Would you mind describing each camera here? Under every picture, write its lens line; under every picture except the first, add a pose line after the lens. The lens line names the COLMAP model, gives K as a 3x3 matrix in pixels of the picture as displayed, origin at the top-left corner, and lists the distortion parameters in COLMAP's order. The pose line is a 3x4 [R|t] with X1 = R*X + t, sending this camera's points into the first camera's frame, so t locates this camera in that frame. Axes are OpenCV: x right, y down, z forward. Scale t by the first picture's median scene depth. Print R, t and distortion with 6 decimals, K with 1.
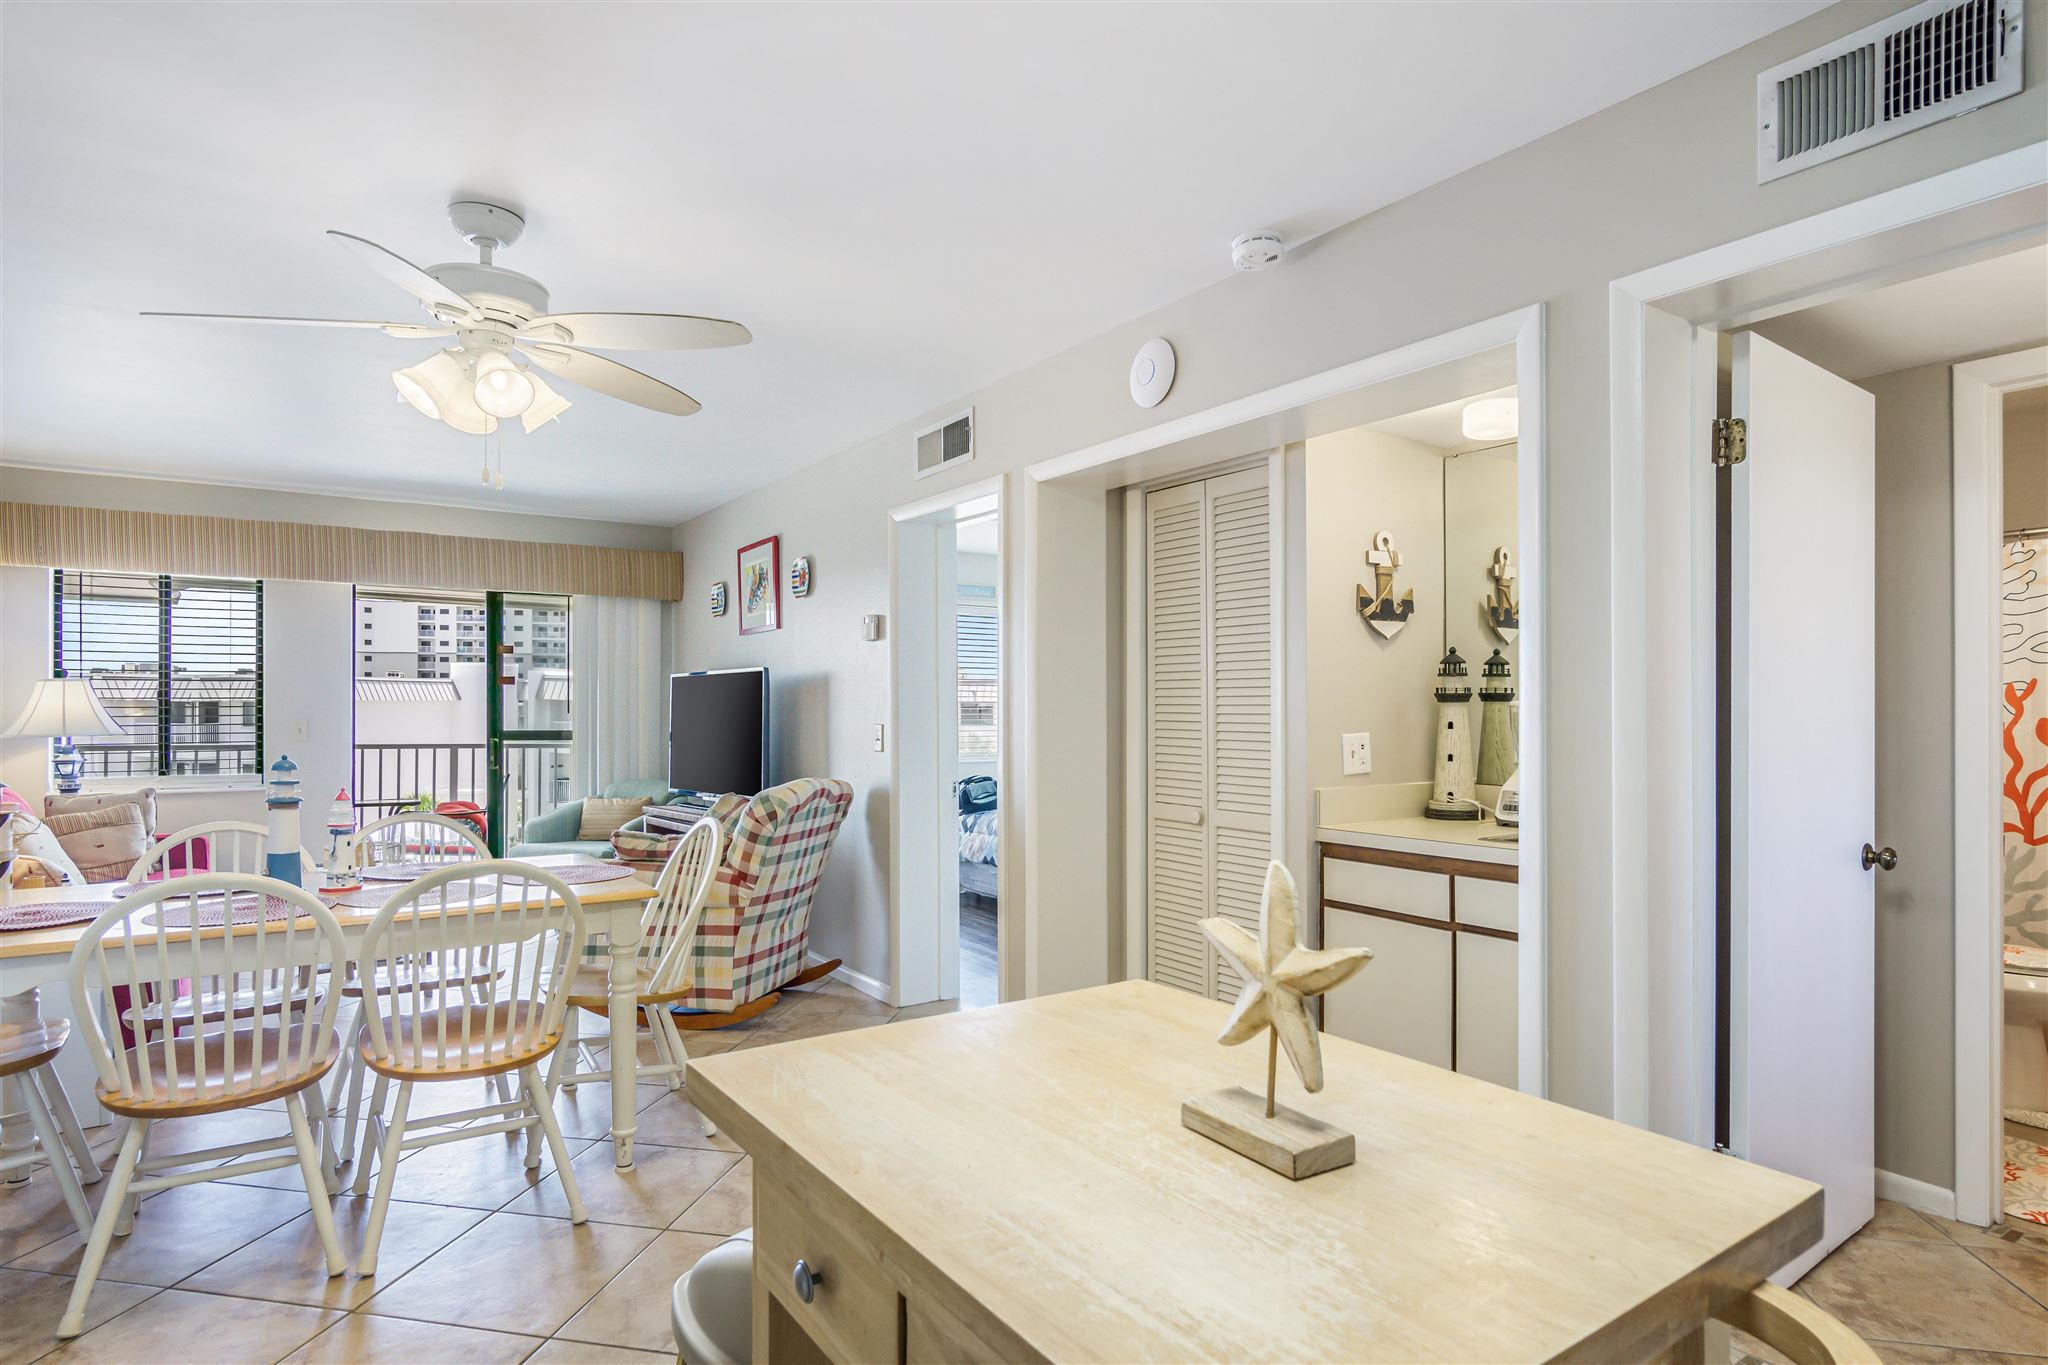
lens RADIAL K [[1100.6, 0, 1025.1], [0, 1100.6, 714.6], [0, 0, 1]] dist [-0.010966, 0.001991]
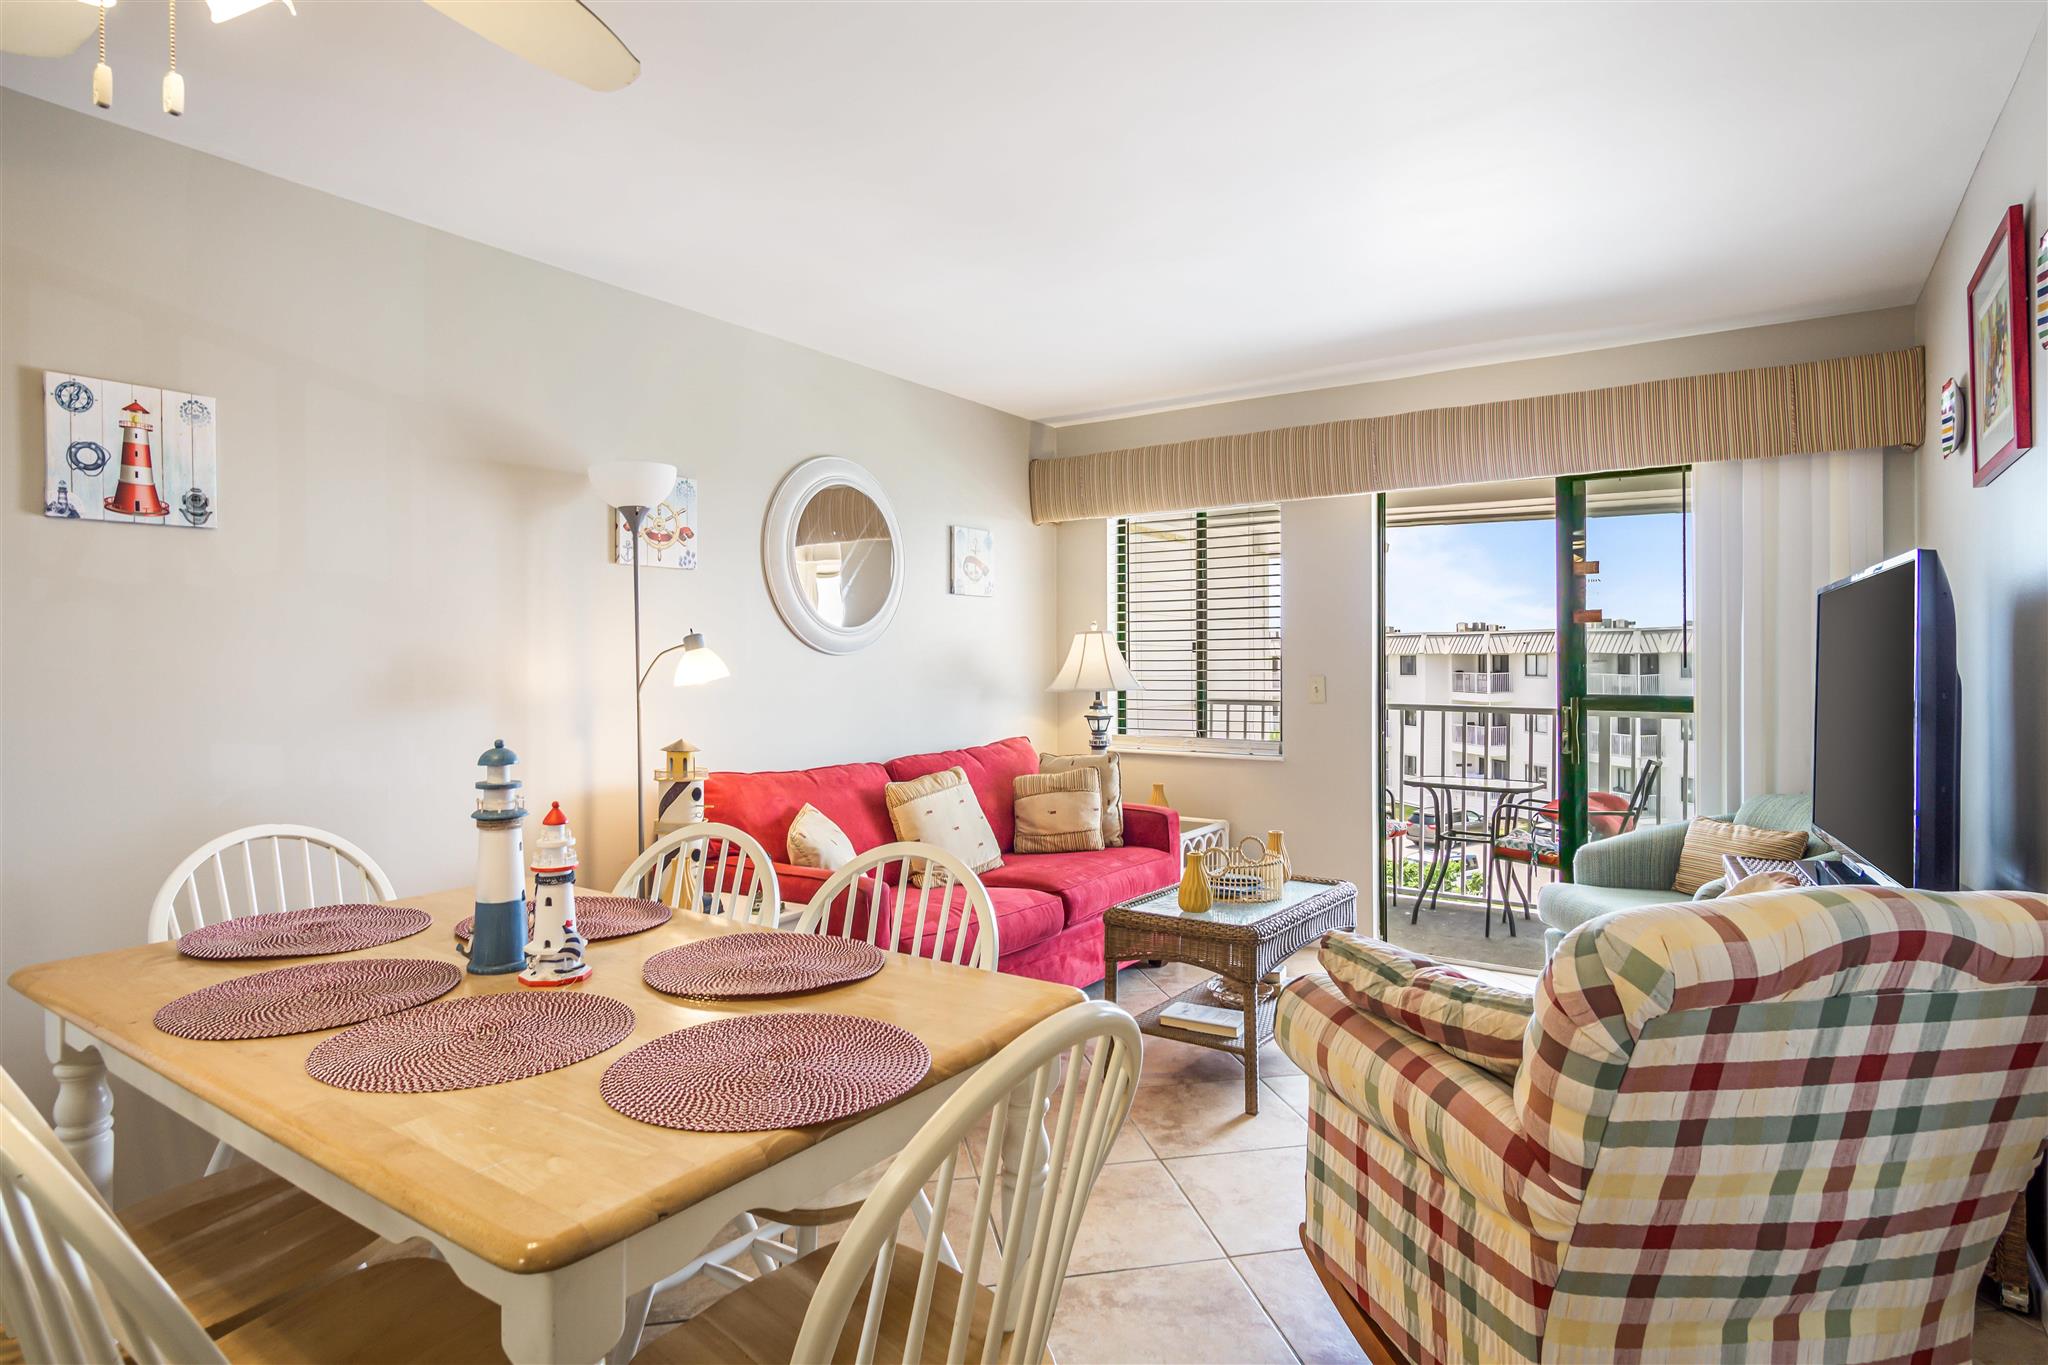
lens RADIAL K [[1100.6, 0, 1014.8], [0, 1100.6, 664.6], [0, 0, 1]] dist [-0.010966, 0.001991]
pose [[0.363854, 0.000451, -0.931456, 0.000653], [-0.001768, 0.999998, -0.000207, -0.003777], [0.931454, 0.001722, 0.363855, 0.717713]]
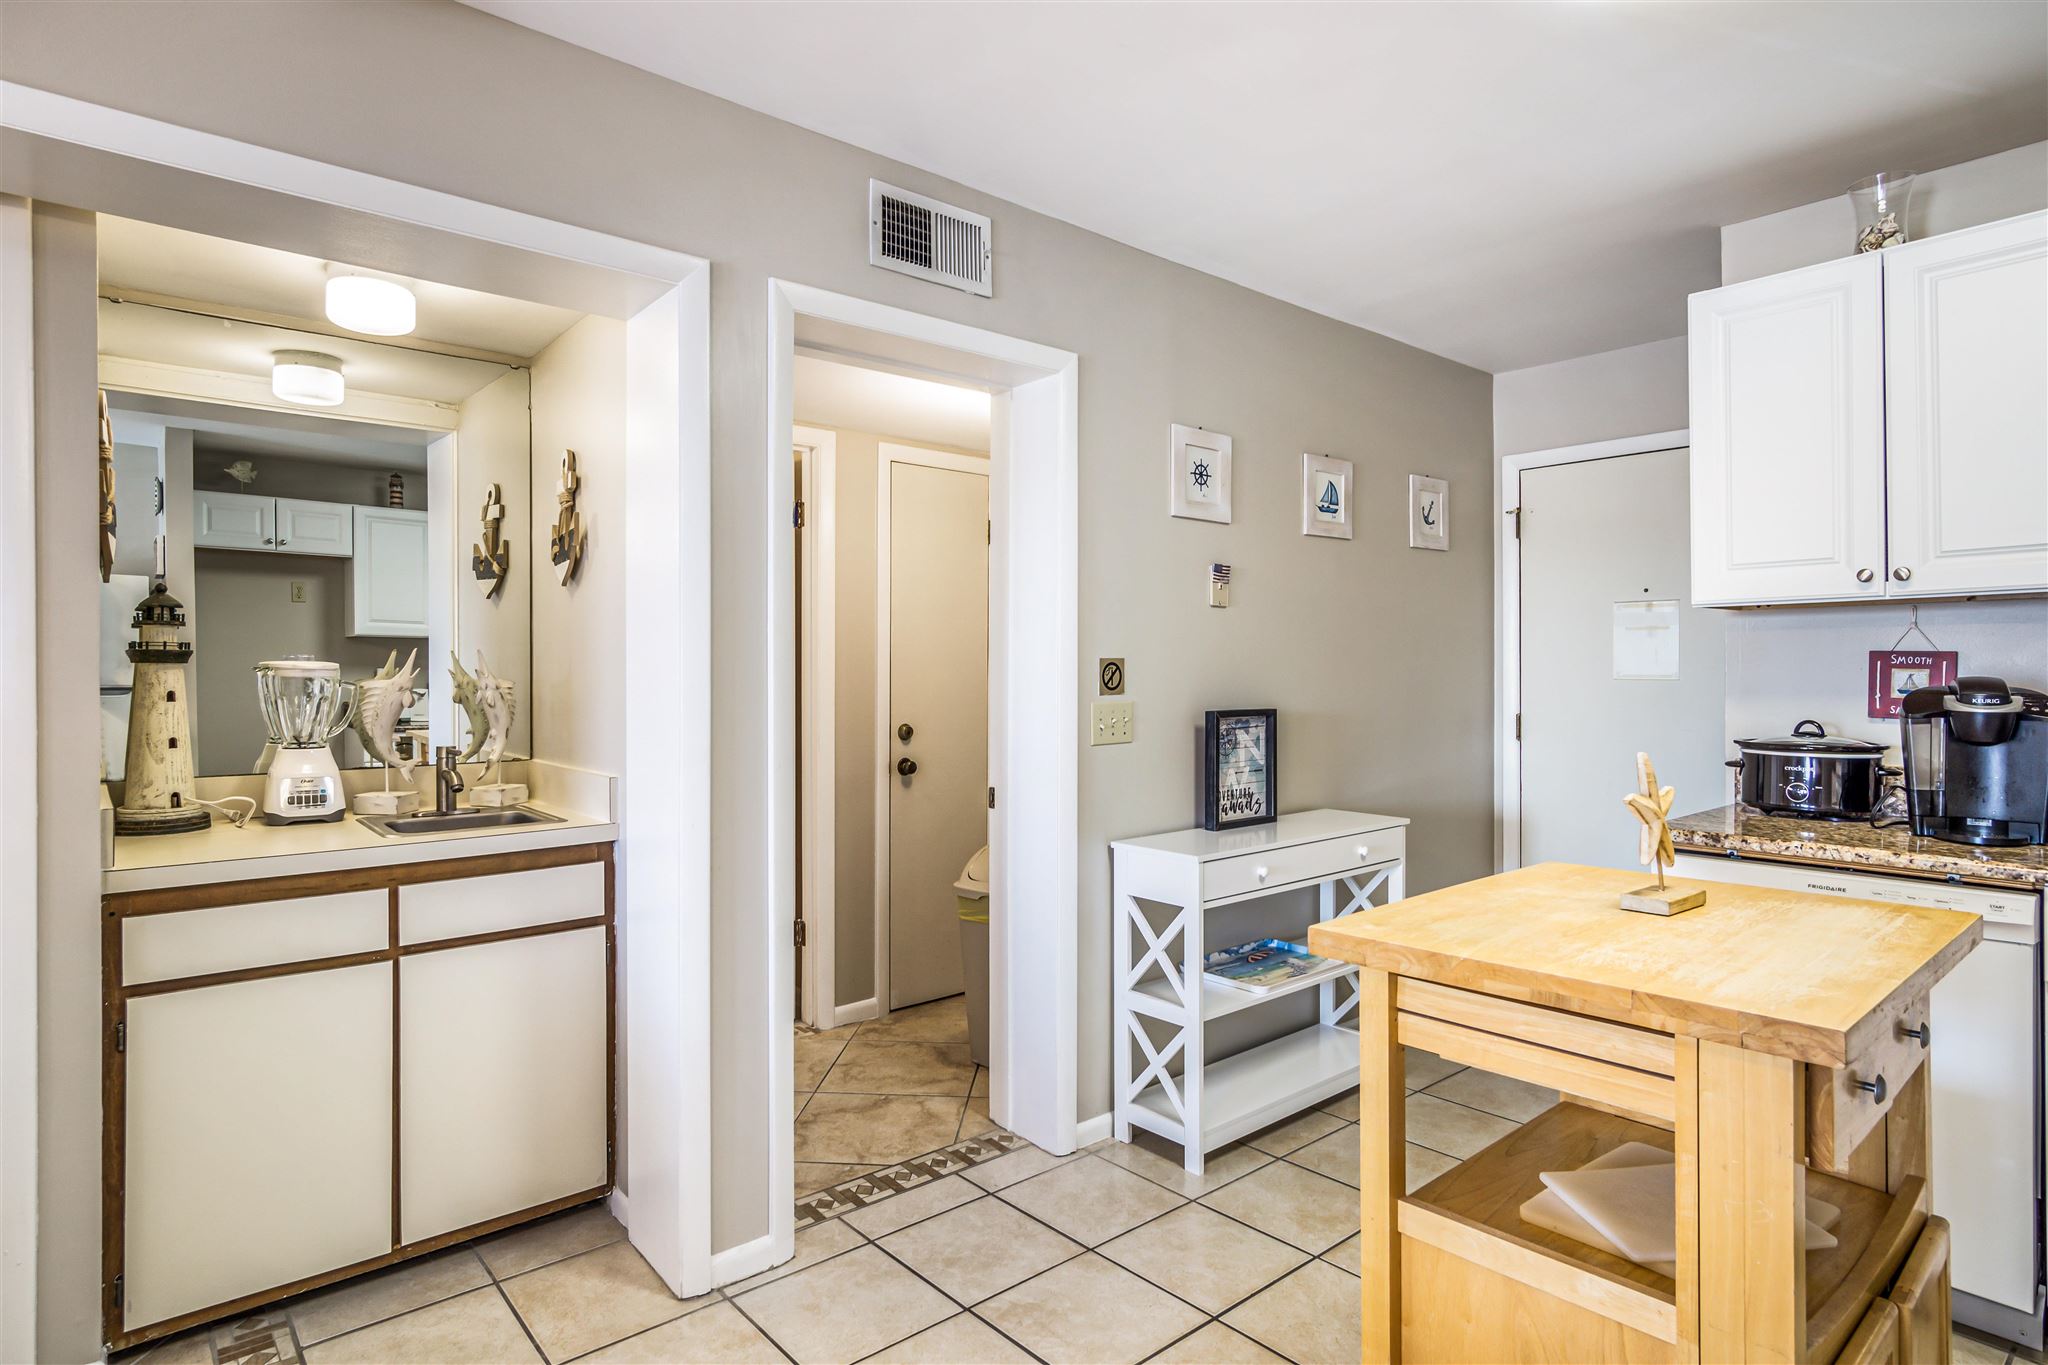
lens RADIAL K [[1100.6, 0, 1015.3], [0, 1100.6, 680.4], [0, 0, 1]] dist [-0.010966, 0.001991]
pose [[-0.108316, -0.007061, 0.994091, -0.278208], [0.007948, 0.999937, 0.007969, -0.001195], [-0.994085, 0.008764, -0.108253, 0.424796]]
